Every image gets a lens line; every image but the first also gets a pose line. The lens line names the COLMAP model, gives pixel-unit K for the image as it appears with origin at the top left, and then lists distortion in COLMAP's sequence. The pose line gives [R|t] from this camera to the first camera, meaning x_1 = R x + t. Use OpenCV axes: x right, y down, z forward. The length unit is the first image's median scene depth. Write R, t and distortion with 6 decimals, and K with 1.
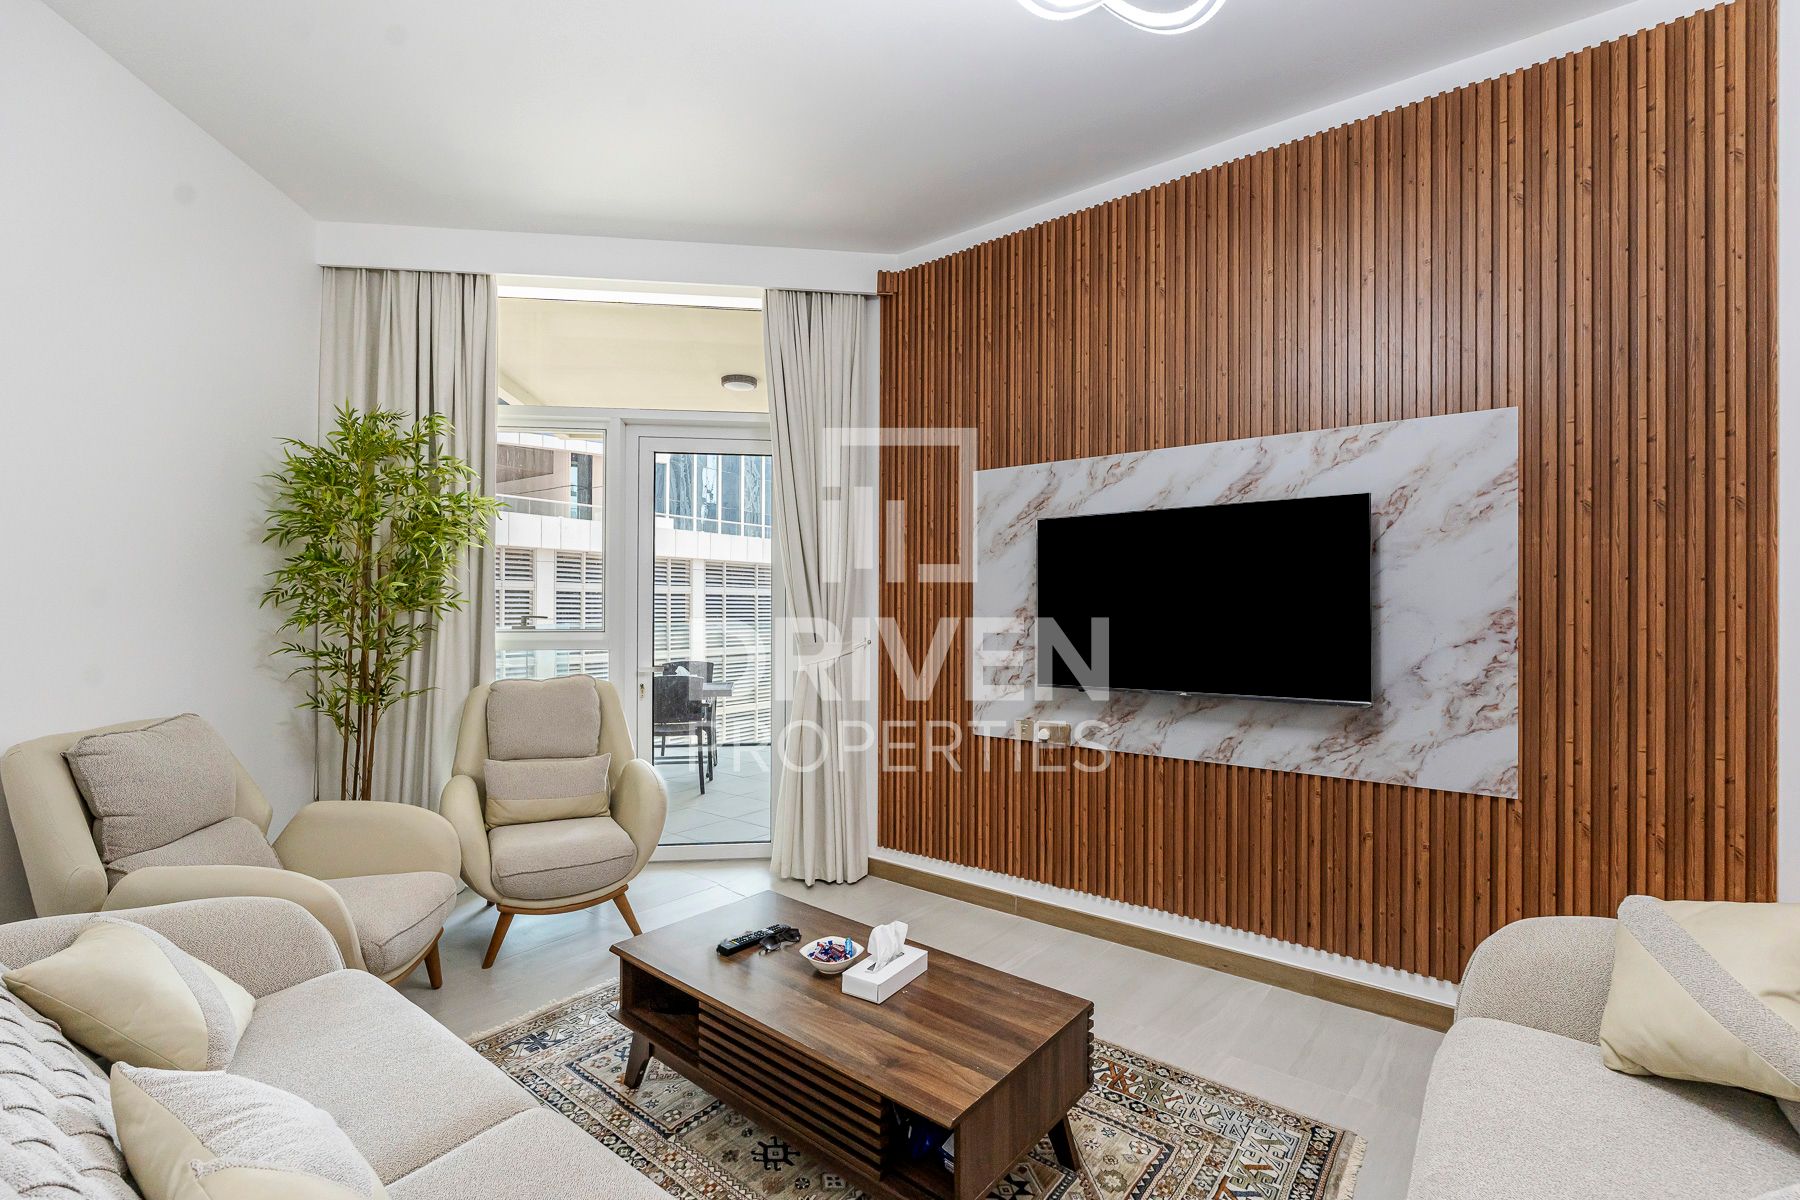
lens RADIAL K [[819.7, 0, 937.0], [0, 819.7, 599.6], [0, 0, 1]] dist [-0.001384, -0.000066]
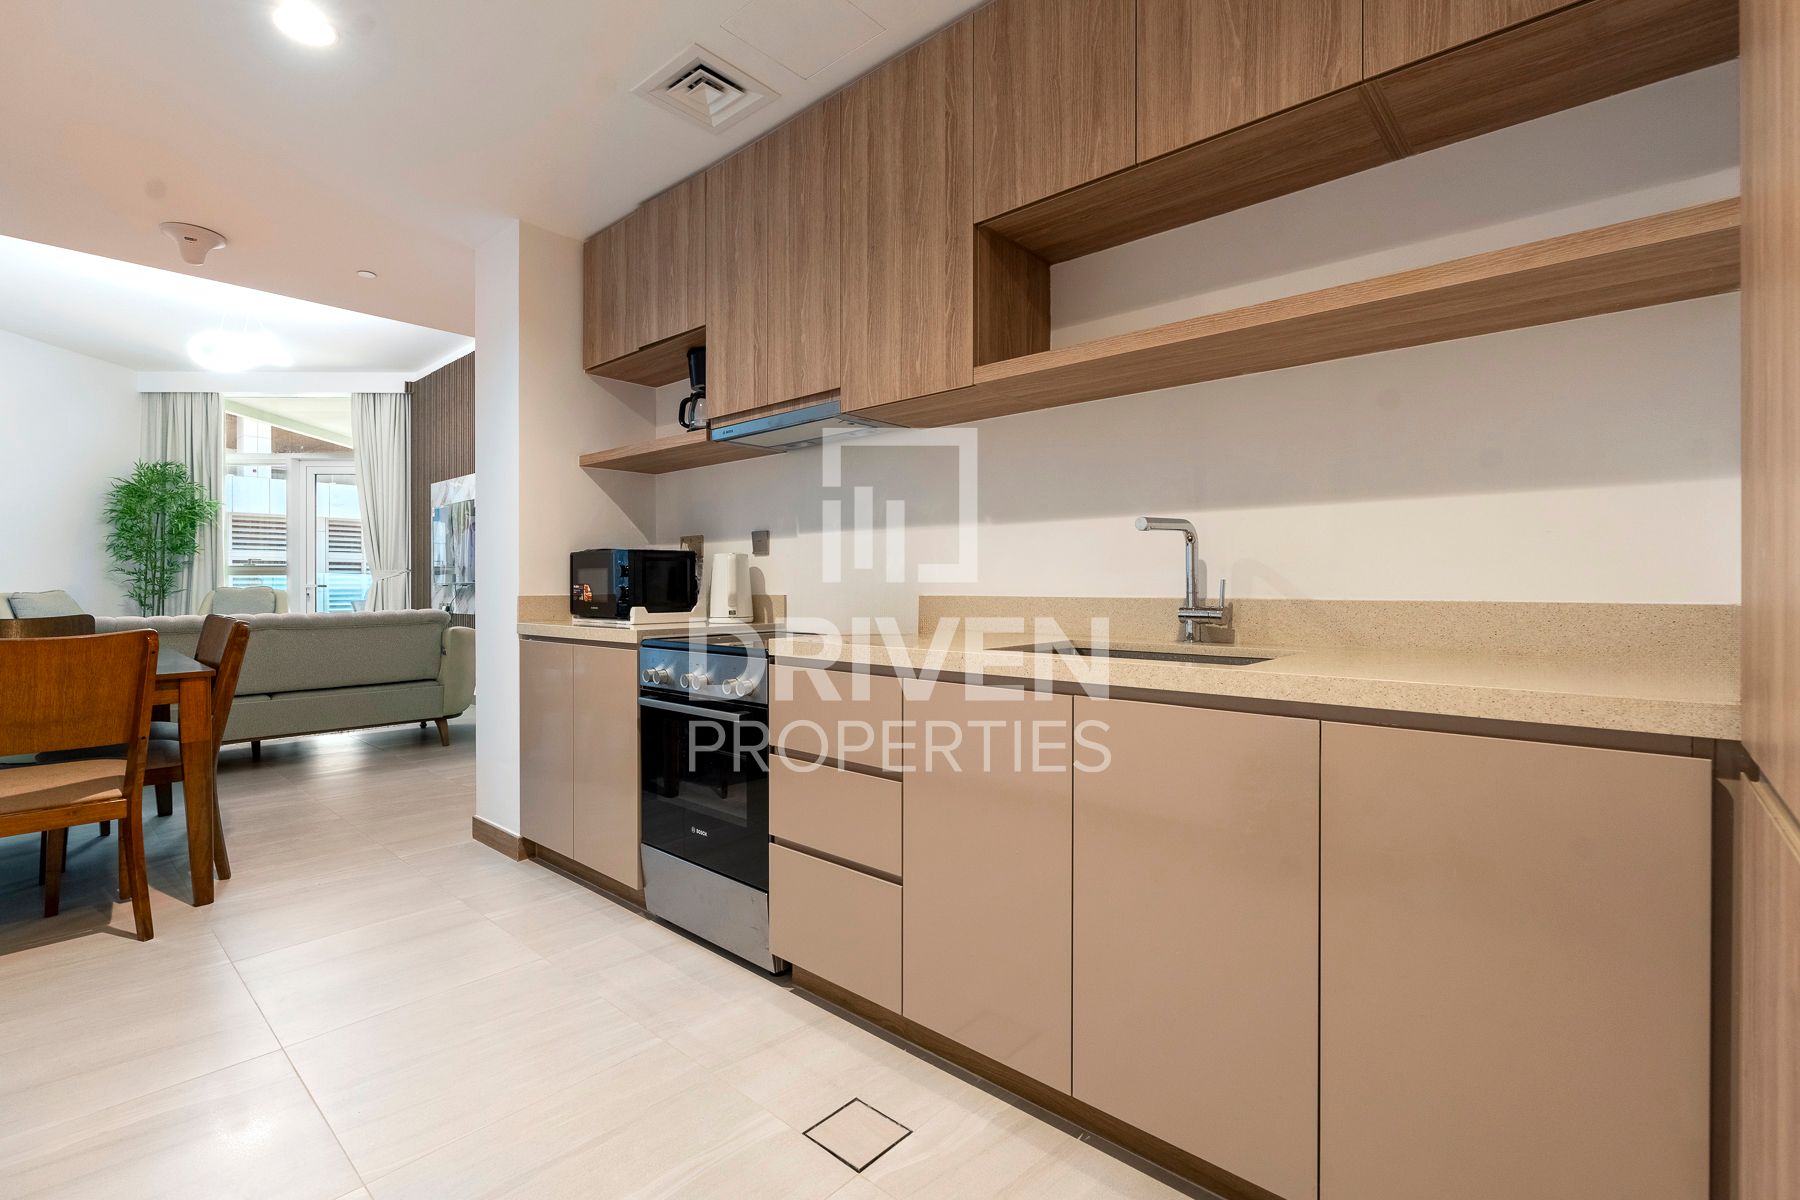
lens RADIAL K [[840.4, 0, 900.0], [0, 840.4, 600.0], [0, 0, 1]] dist [-0.005113, -0.000213]
pose [[0.994831, -0.001798, -0.101526, 1.861672], [0.003966, 0.999768, 0.021152, 0.119593], [0.101465, -0.021445, 0.994608, -1.263748]]
